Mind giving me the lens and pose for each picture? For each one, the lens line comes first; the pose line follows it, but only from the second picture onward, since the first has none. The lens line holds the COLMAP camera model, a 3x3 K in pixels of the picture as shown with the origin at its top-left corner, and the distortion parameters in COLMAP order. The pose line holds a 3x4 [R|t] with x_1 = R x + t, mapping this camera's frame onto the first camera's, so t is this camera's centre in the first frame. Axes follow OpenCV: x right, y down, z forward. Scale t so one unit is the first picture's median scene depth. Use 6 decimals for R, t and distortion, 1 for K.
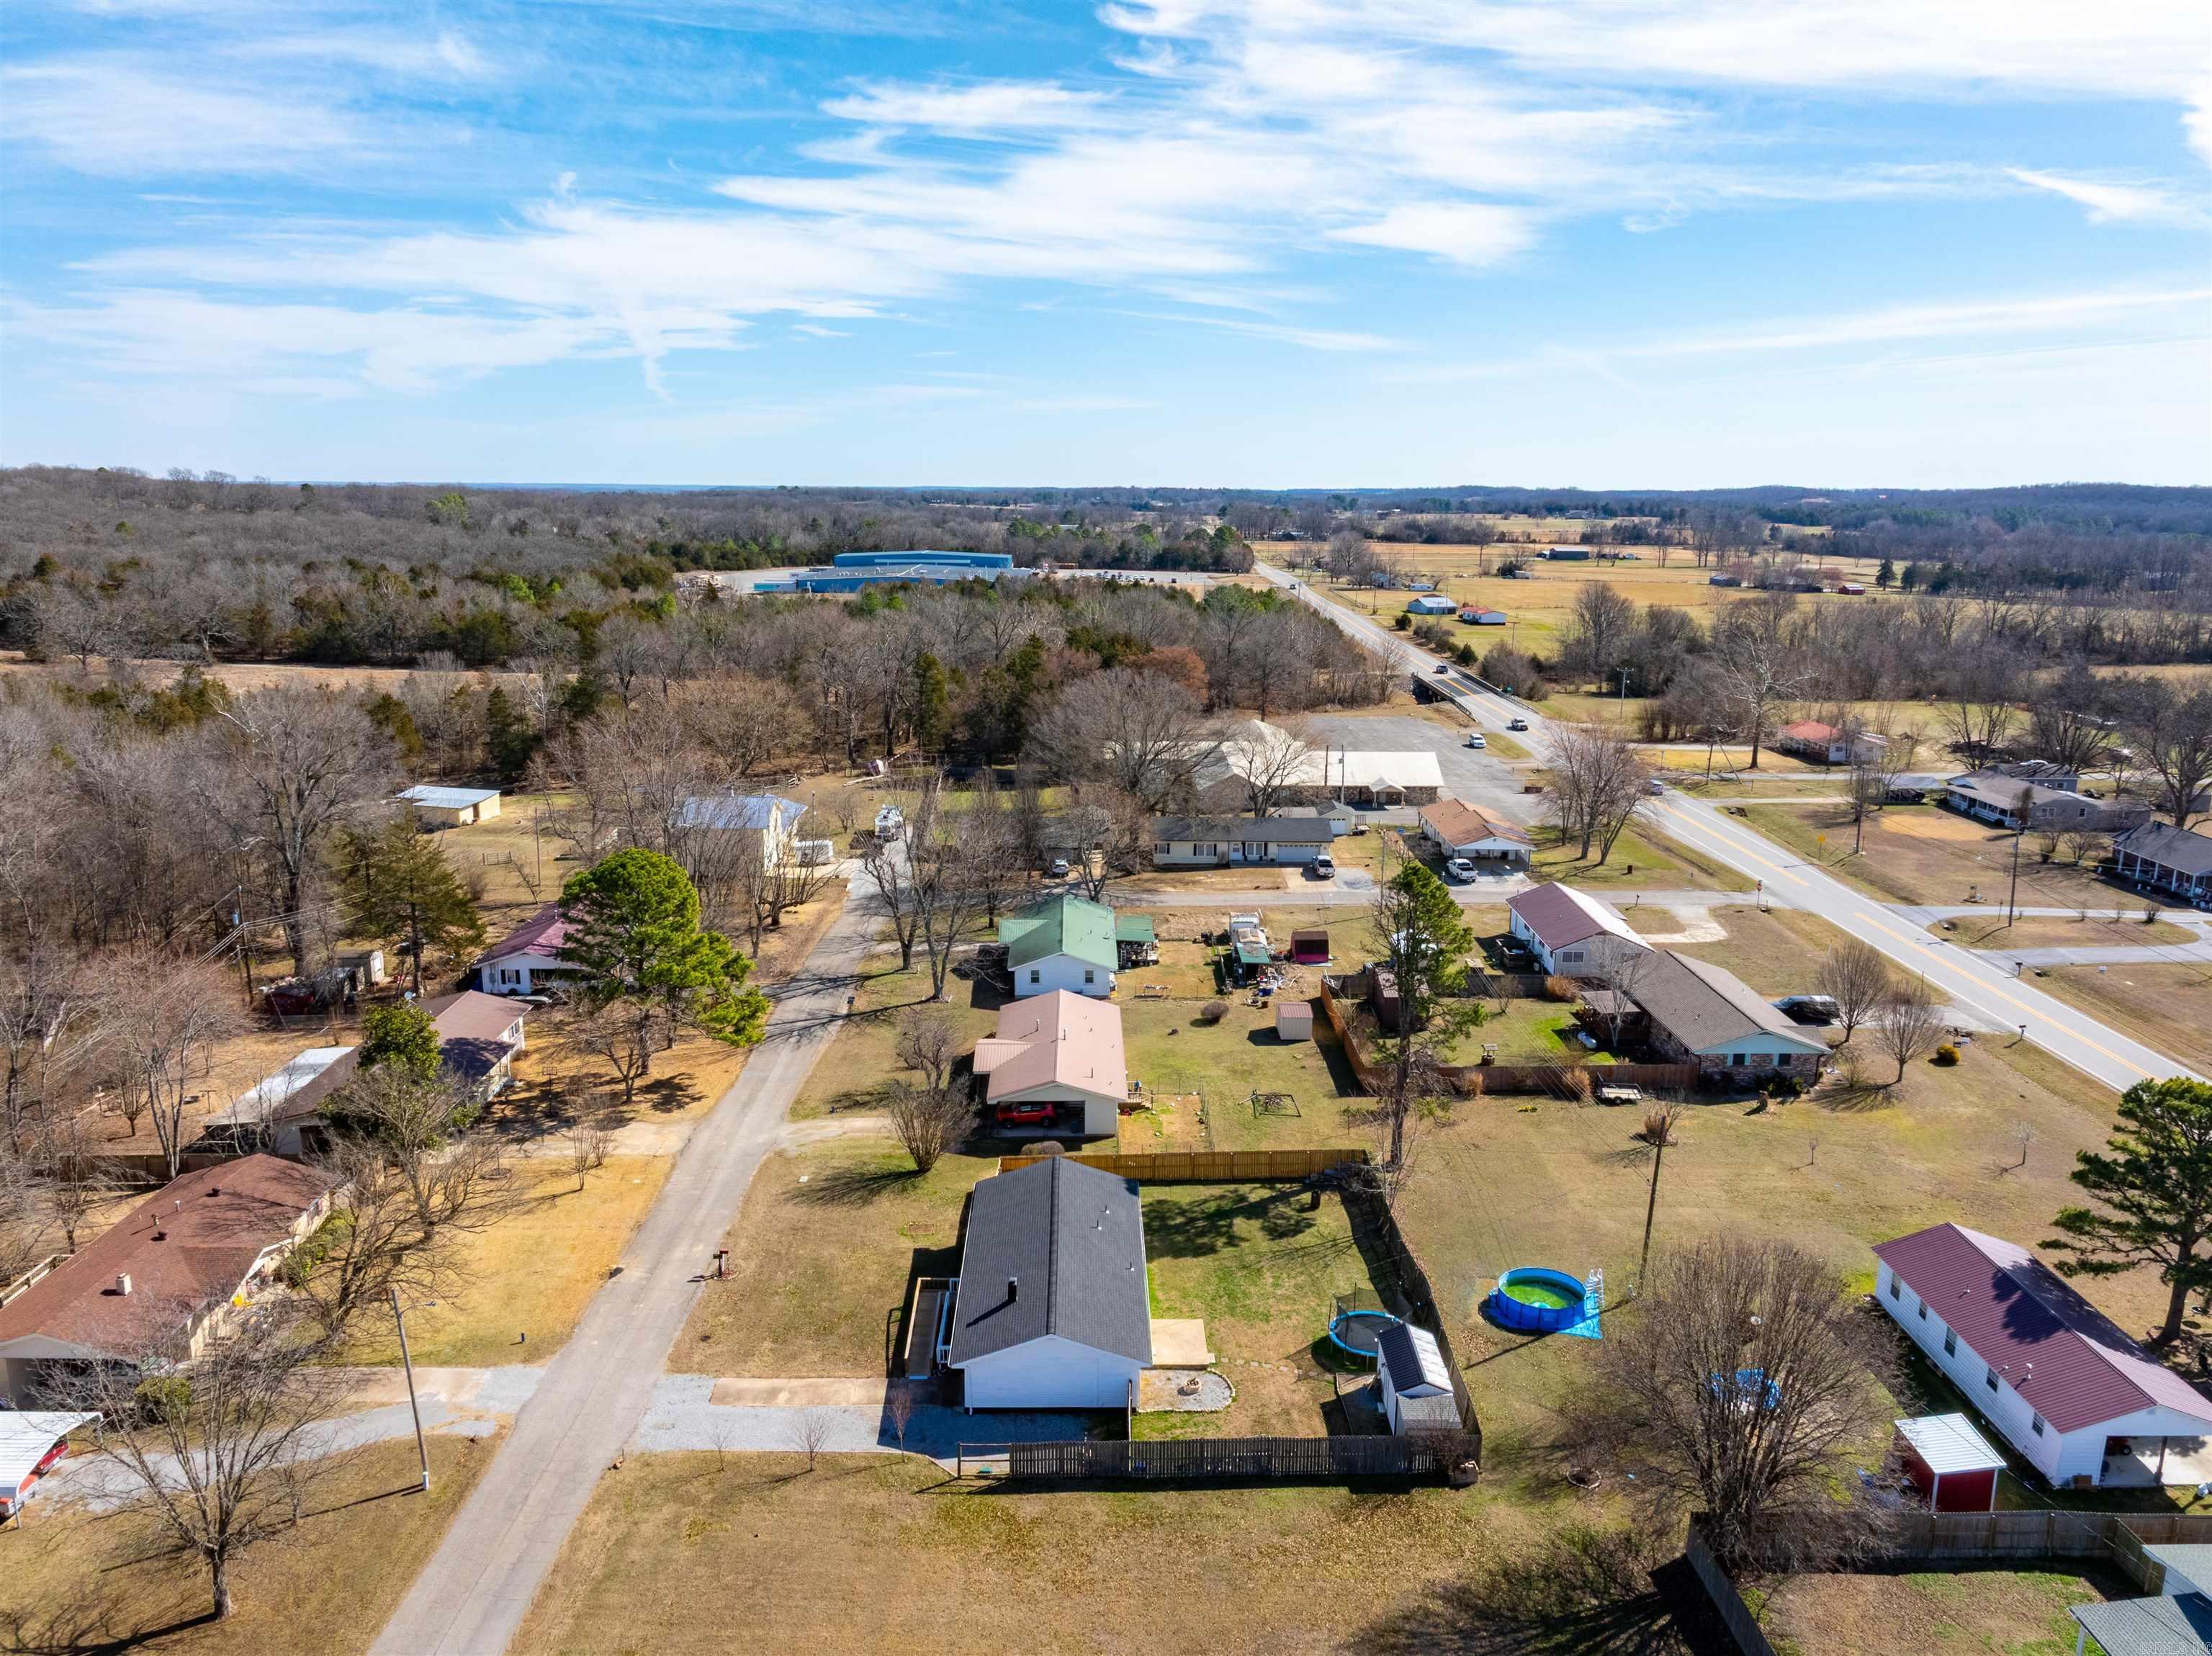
lens RADIAL K [[1557.3, 0, 1114.9], [0, 1557.3, 827.9], [0, 0, 1]] dist [-0.040715, 0.028997]
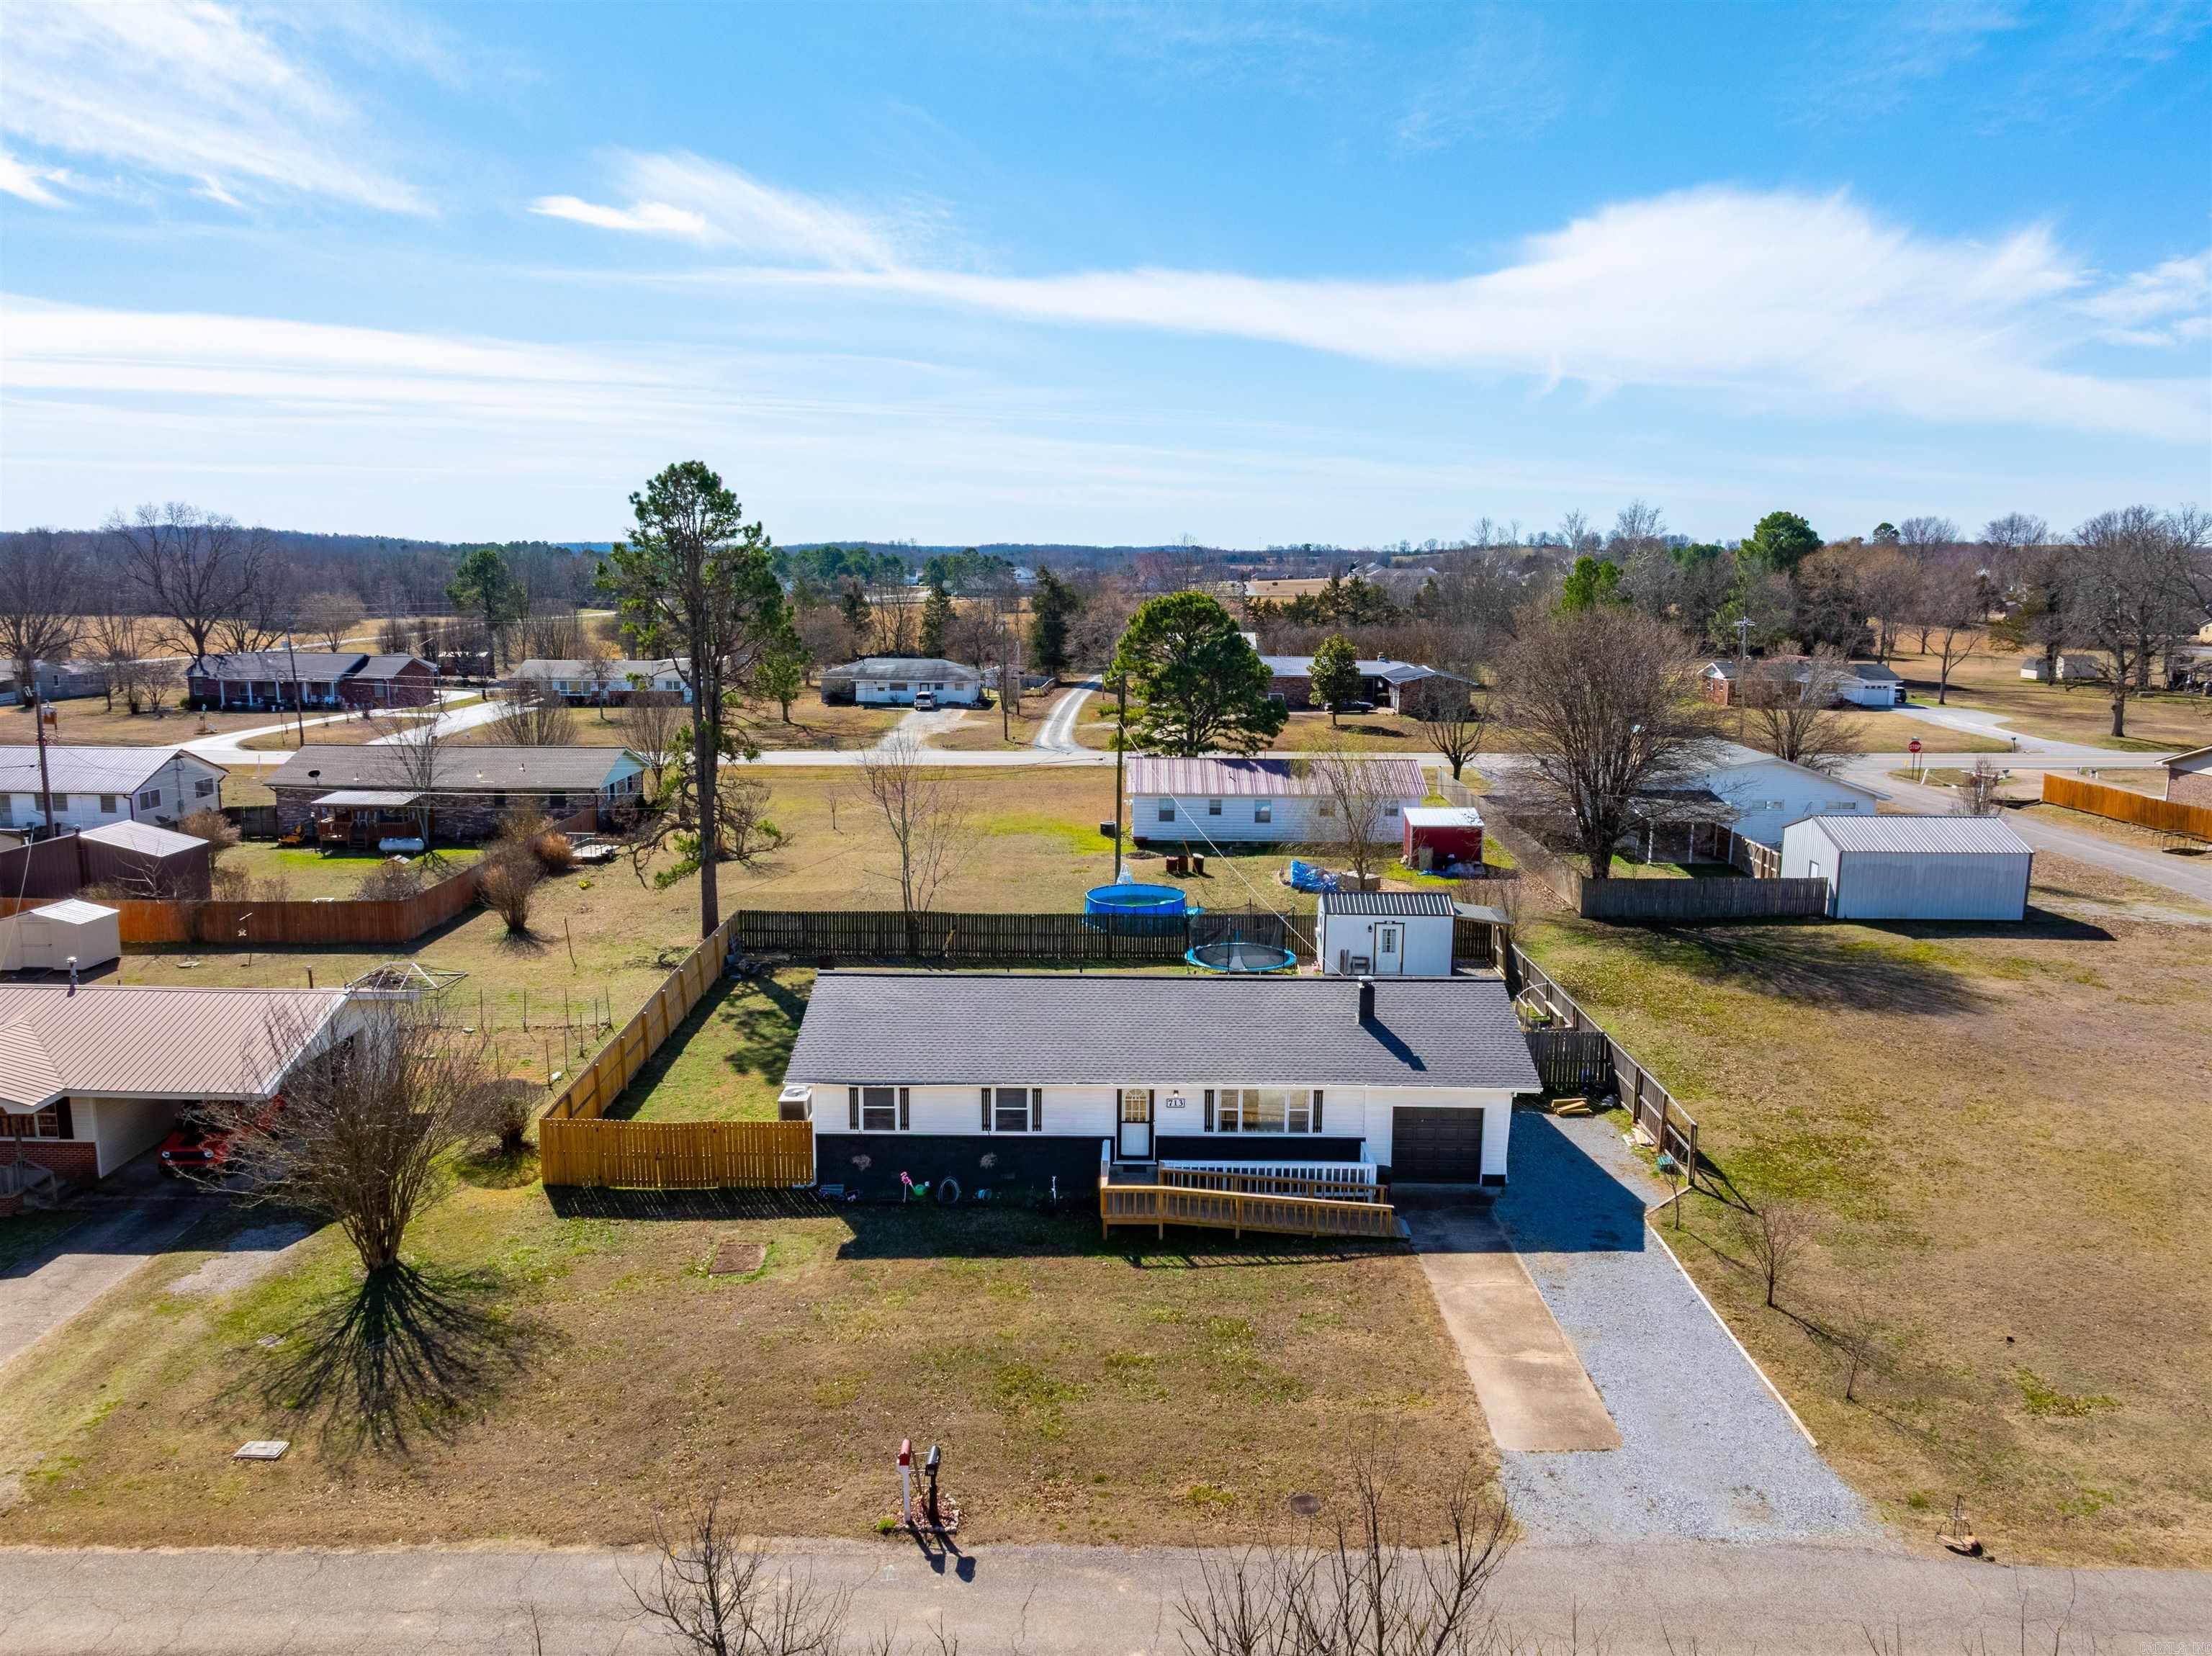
lens RADIAL K [[1557.3, 0, 1113.3], [0, 1557.3, 829.6], [0, 0, 1]] dist [-0.040715, 0.028997]
pose [[0.026258, -0.182672, 0.982823, -0.576968], [0.210774, 0.962072, 0.173183, 0.119553], [-0.977182, 0.202606, 0.063765, 0.995585]]
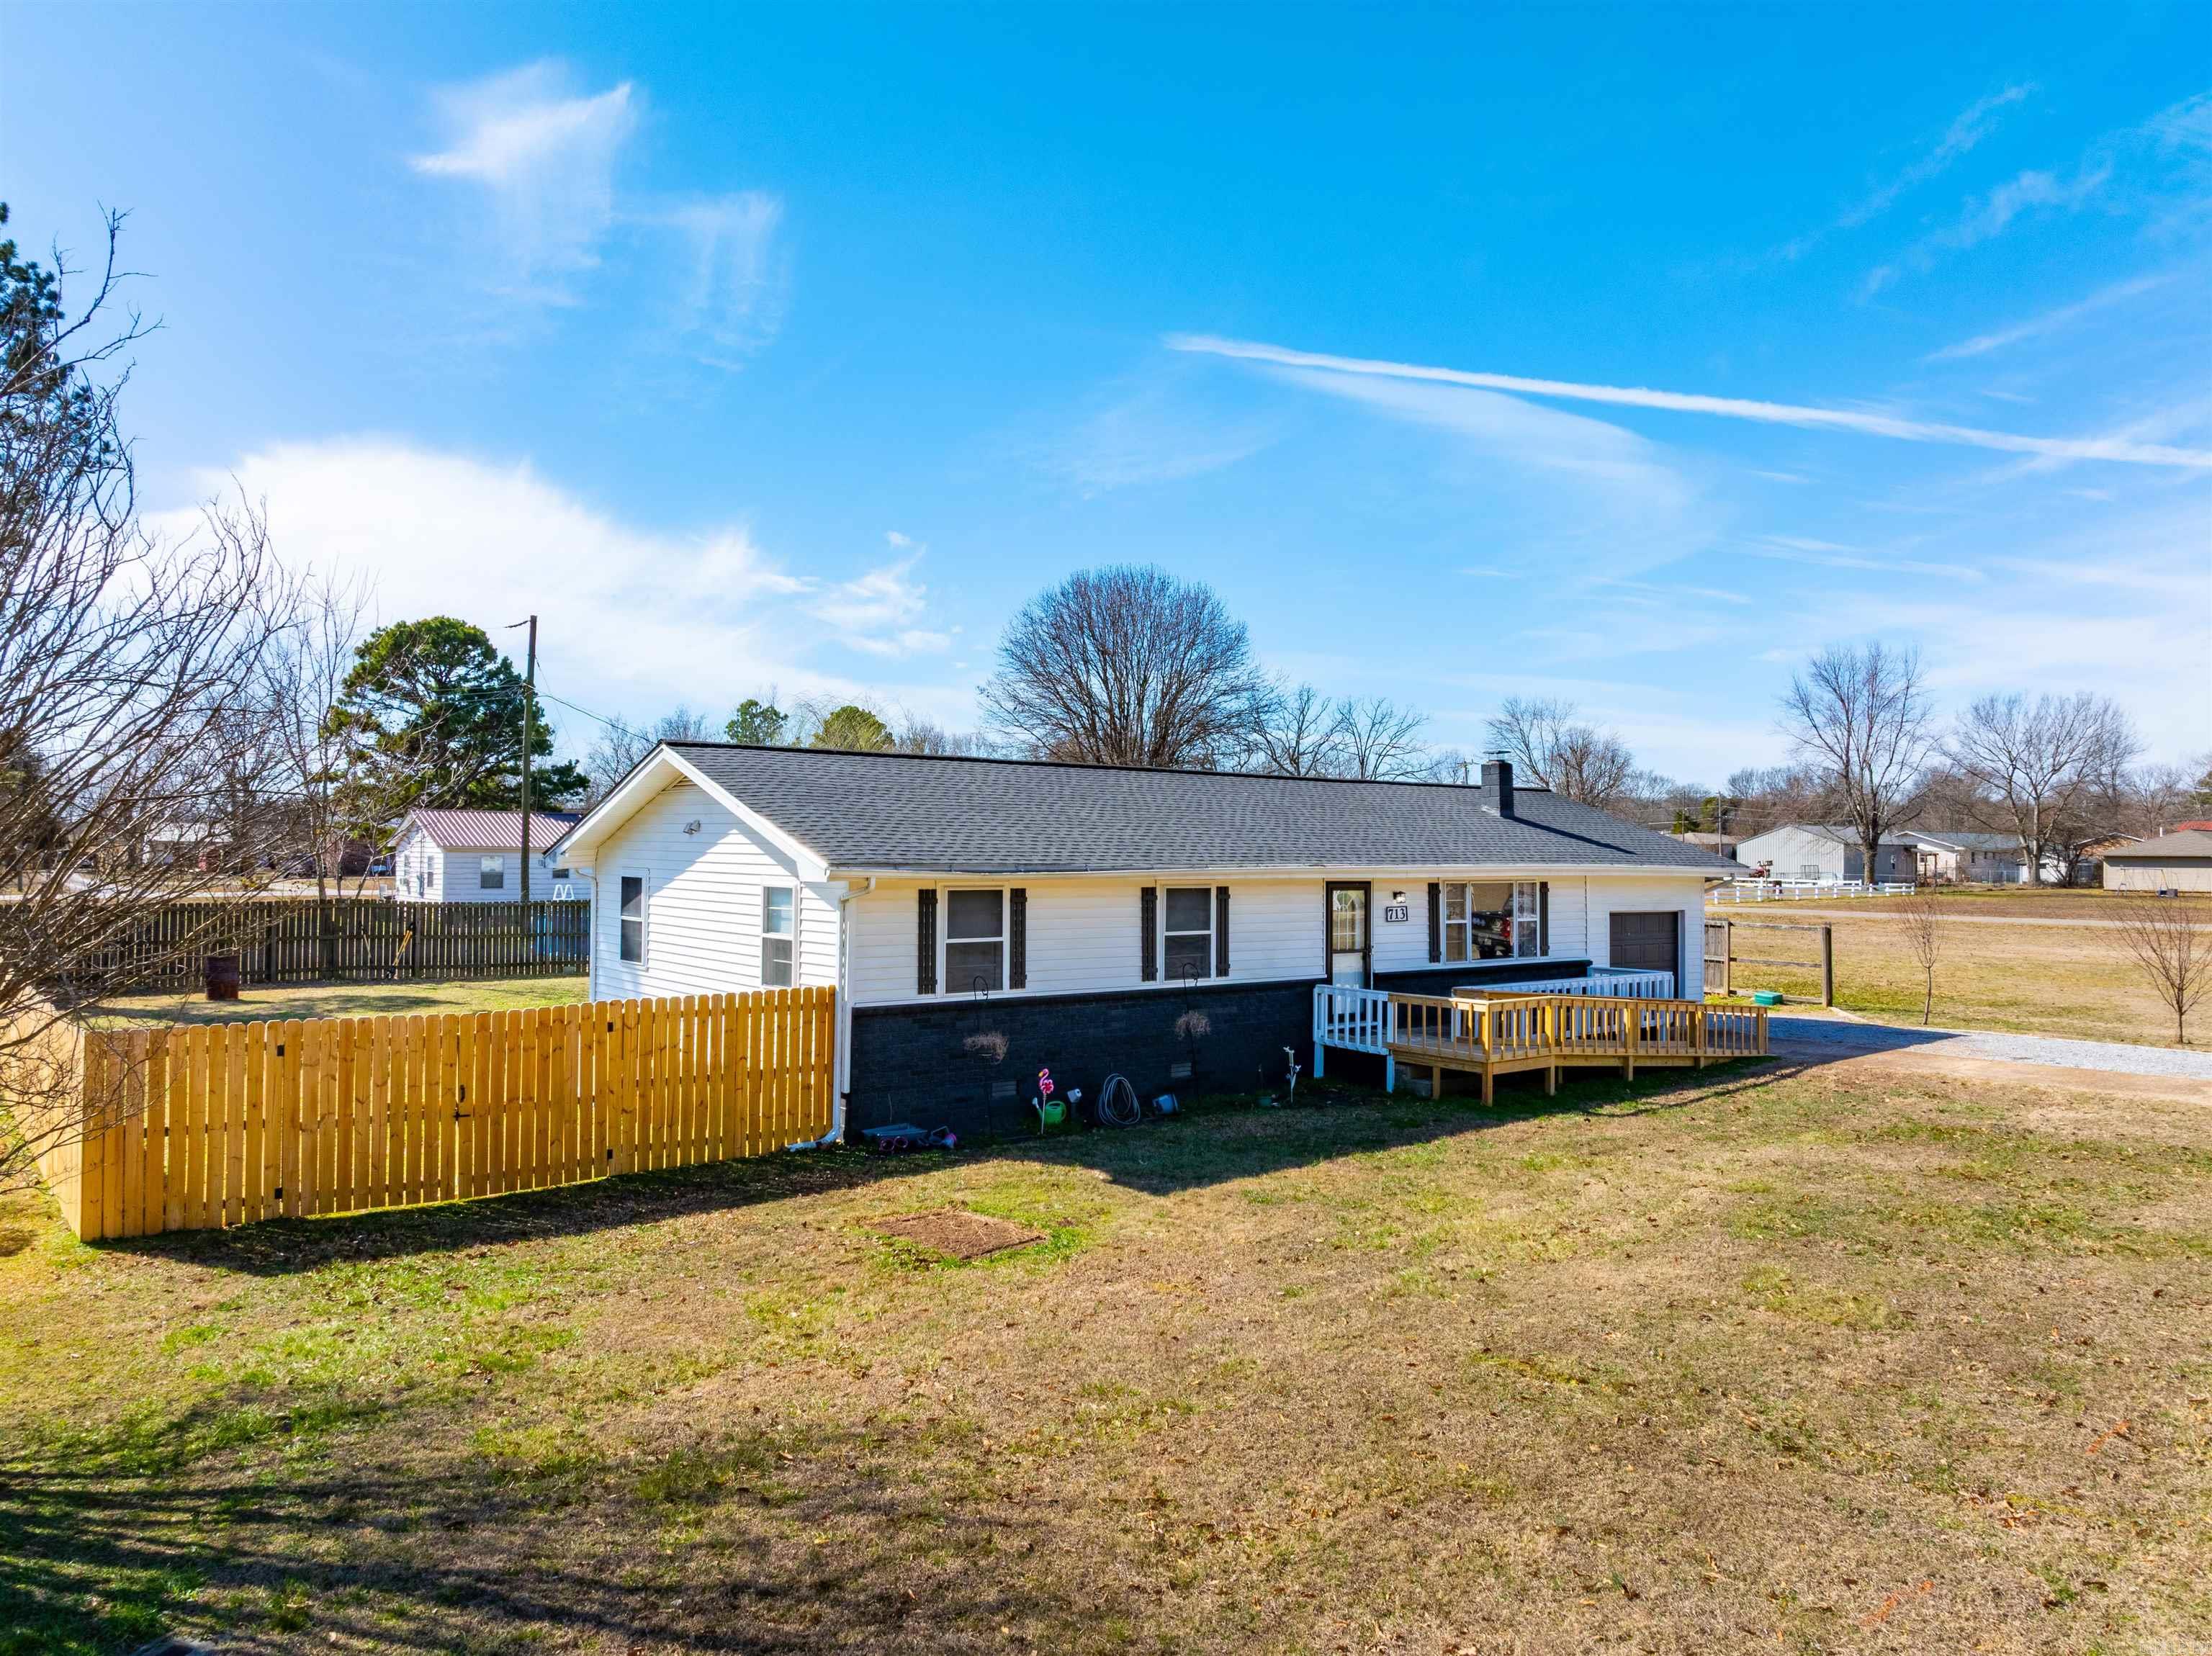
lens RADIAL K [[1562.4, 0, 1114.9], [0, 1562.4, 830.9], [0, 0, 1]] dist [-0.018478, 0.000587]
pose [[-0.606043, -0.003473, 0.795424, -0.297872], [0.159958, 0.979030, 0.126149, 0.236295], [-0.779183, 0.203686, -0.592779, 1.243254]]
